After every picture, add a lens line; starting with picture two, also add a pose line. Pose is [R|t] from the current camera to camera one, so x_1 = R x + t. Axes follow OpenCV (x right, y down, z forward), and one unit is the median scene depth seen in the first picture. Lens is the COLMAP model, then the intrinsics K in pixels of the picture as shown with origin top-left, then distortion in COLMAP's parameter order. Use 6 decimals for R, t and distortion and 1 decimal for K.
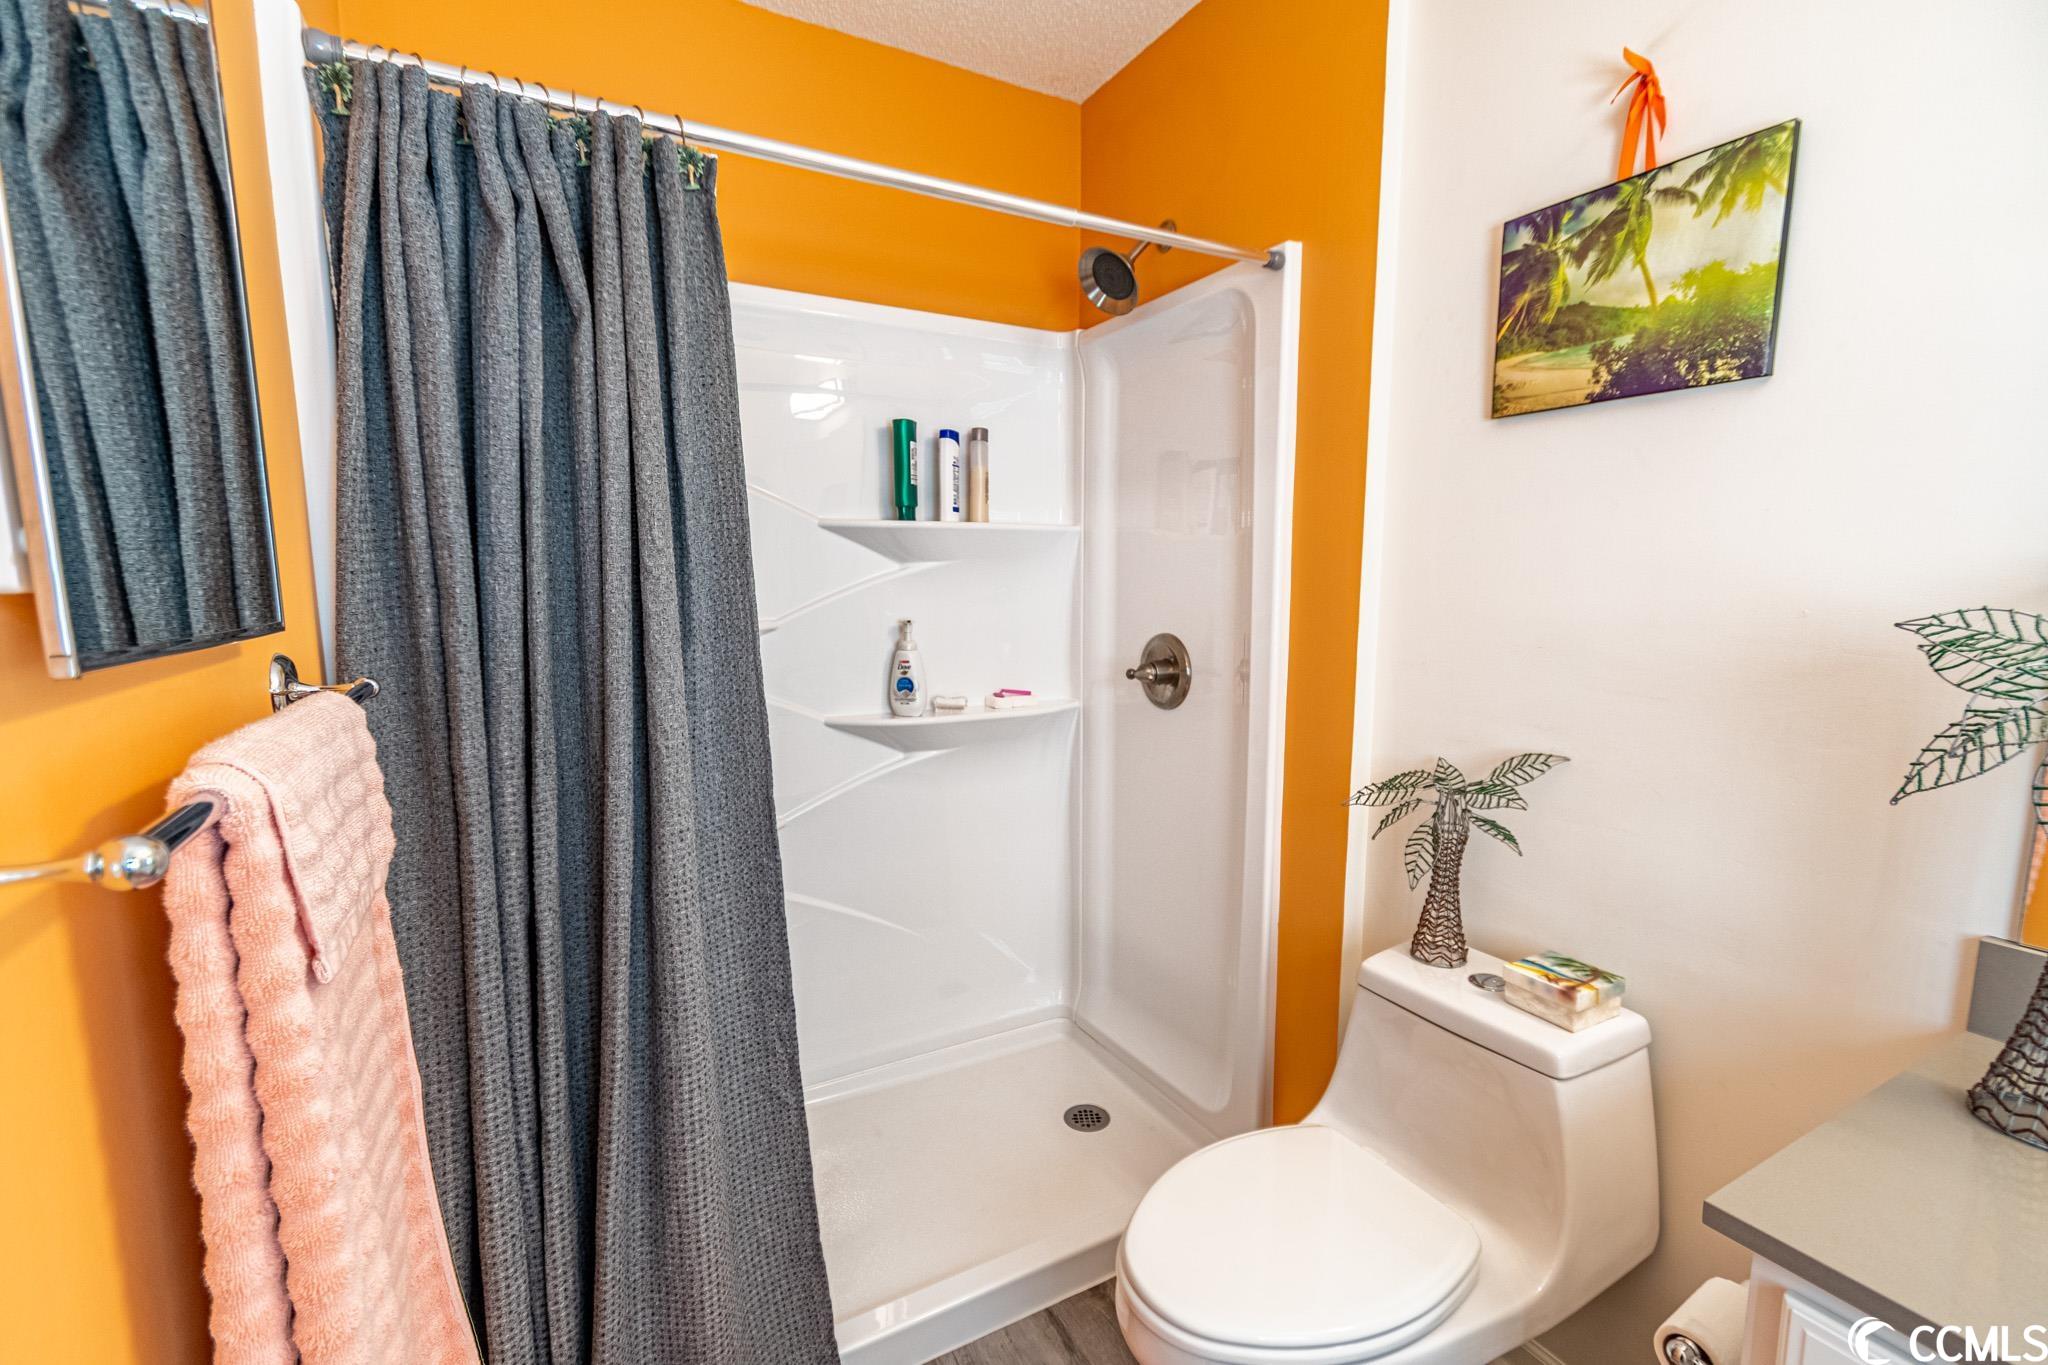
lens RADIAL K [[916.5, 0, 1024.8], [0, 916.5, 688.8], [0, 0, 1]] dist [0.005457, -0.000427]
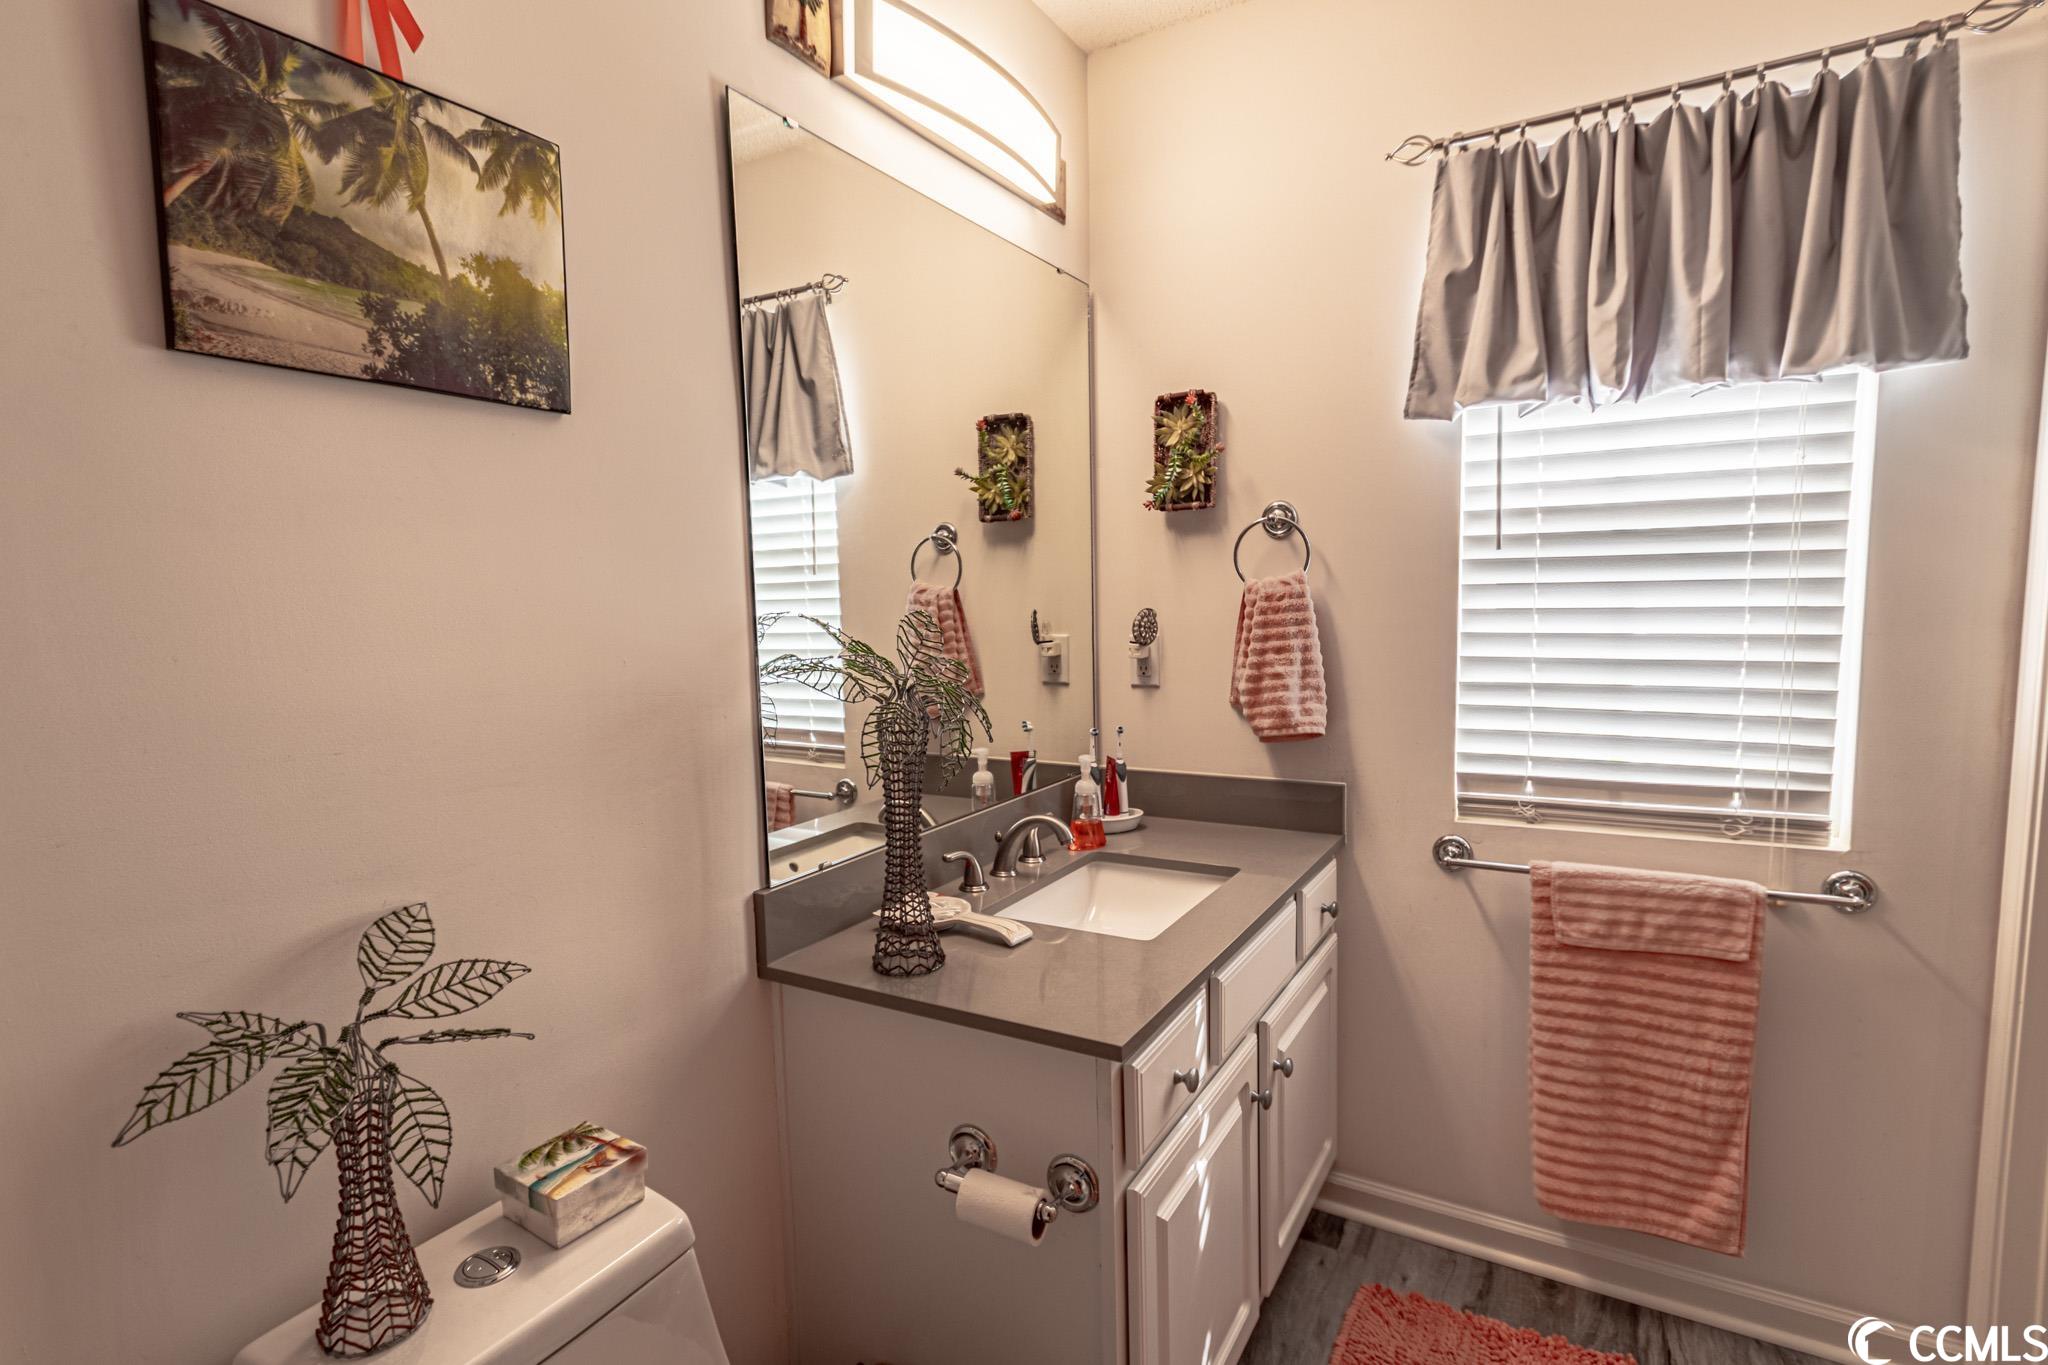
lens RADIAL K [[1028.0, 0, 1026.3], [0, 1028.0, 693.0], [0, 0, 1]] dist [-0.002891, -0.000901]
pose [[-0.514240, -0.075939, 0.854278, -0.299813], [0.119841, 0.979938, 0.159248, -0.156734], [-0.849232, 0.184270, -0.494823, 1.052895]]
